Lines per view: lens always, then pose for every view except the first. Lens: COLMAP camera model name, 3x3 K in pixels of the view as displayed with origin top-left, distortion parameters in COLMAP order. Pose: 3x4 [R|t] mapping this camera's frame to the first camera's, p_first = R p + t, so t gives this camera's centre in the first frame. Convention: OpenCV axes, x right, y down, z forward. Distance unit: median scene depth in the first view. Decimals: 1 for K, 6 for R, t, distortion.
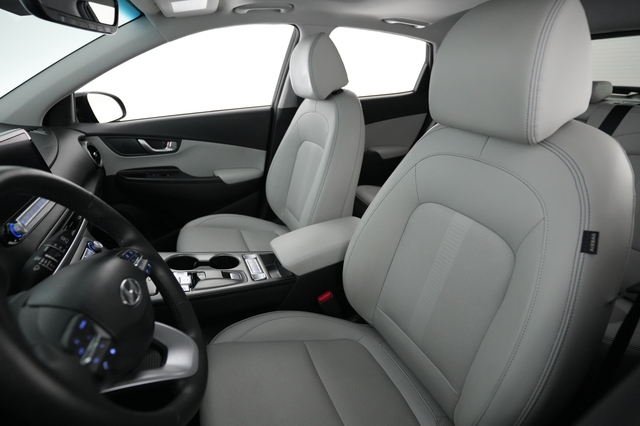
lens RADIAL K [[308.2, 0, 318.2], [0, 308.2, 210.5], [0, 0, 1]] dist [0.000264, 0.000175]
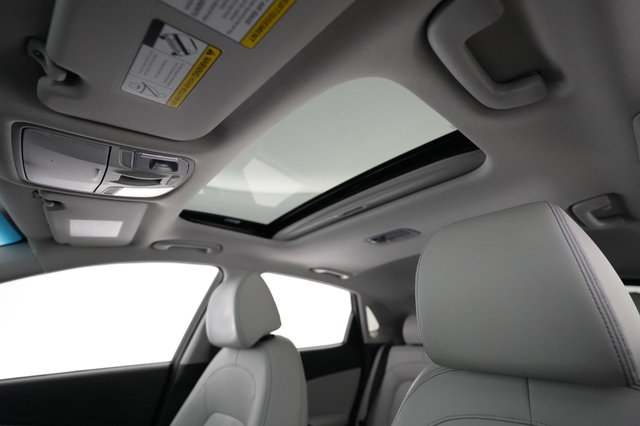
lens RADIAL K [[308.2, 0, 318.2], [0, 308.2, 210.5], [0, 0, 1]] dist [0.000264, 0.000175]
pose [[0.963335, 0.100694, 0.248689, -0.039453], [0.109617, 0.698302, -0.707360, -0.036905], [-0.244886, 0.708686, 0.661661, 0.202605]]
